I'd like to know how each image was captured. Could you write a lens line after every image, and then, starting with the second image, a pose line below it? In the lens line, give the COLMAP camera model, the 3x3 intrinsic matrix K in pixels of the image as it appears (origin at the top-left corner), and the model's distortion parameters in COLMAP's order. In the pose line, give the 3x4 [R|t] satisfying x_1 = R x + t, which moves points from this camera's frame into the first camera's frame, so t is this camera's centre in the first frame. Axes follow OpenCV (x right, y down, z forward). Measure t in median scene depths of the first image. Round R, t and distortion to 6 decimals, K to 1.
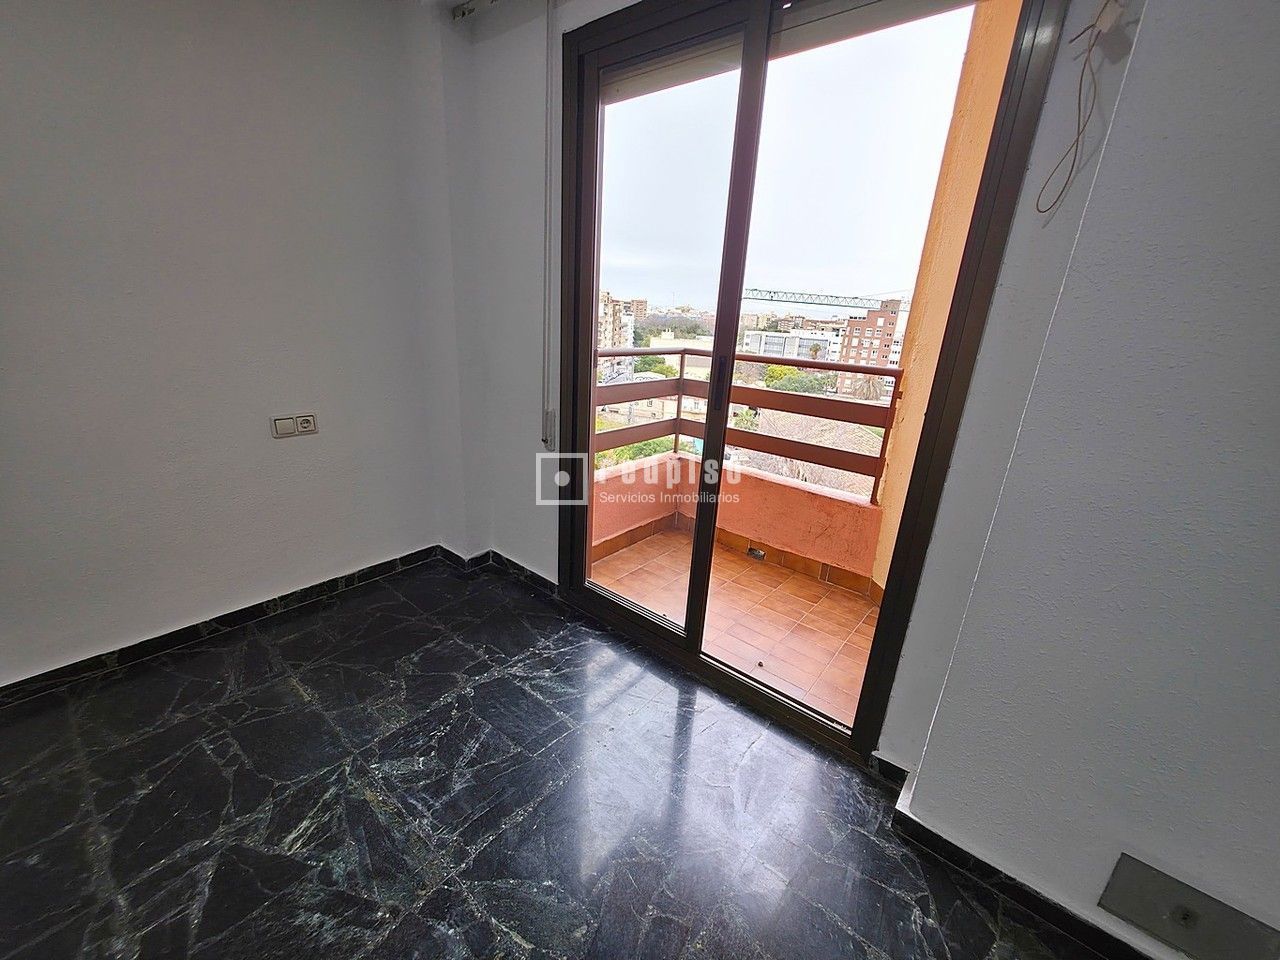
lens RADIAL K [[506.9, 0, 637.9], [0, 506.9, 478.4], [0, 0, 1]] dist [0.001490, 0.000300]
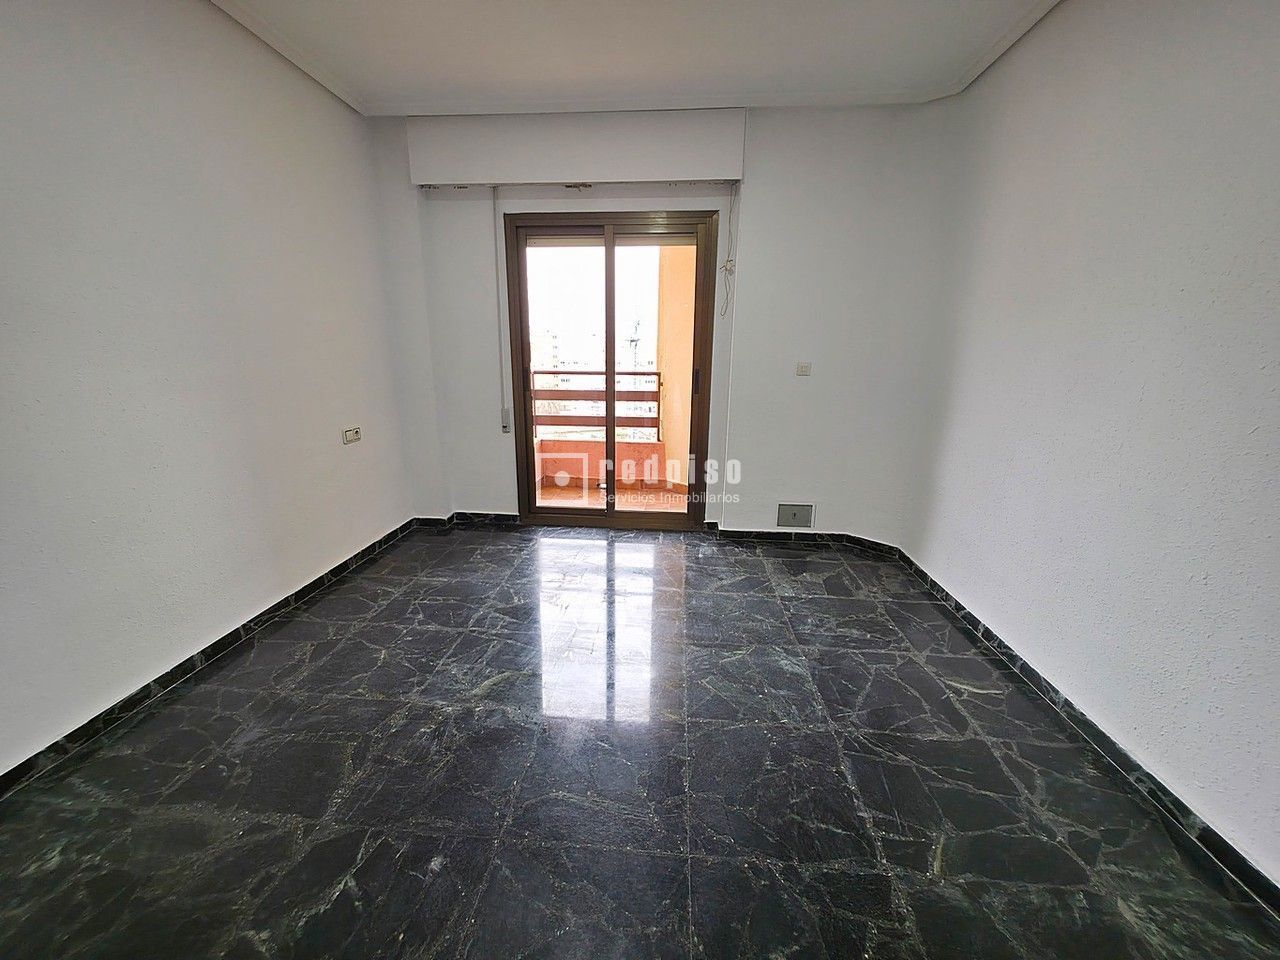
lens RADIAL K [[506.9, 0, 638.5], [0, 506.9, 473.5], [0, 0, 1]] dist [0.001490, 0.000300]
pose [[0.823450, -0.177652, 0.538859, -0.889988], [0.204430, 0.978827, 0.010305, 0.179610], [-0.529280, 0.101673, 0.842333, -0.763997]]
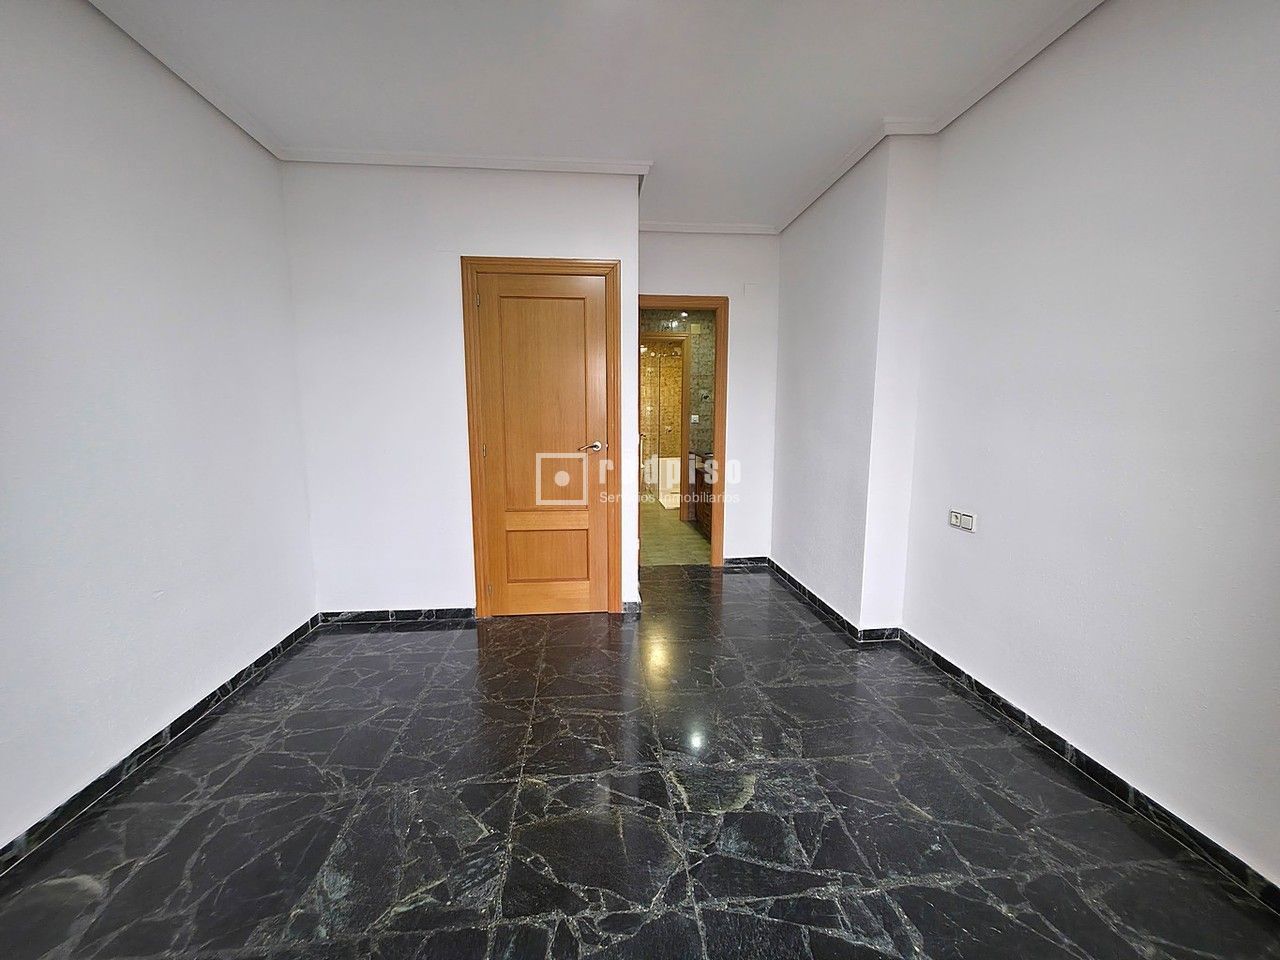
lens RADIAL K [[506.9, 0, 636.8], [0, 506.9, 483.8], [0, 0, 1]] dist [0.001490, 0.000300]
pose [[-0.711866, 0.044059, -0.700932, 0.125755], [-0.247384, 0.918336, 0.308968, -0.188087], [0.657304, 0.393343, -0.642832, 0.613064]]
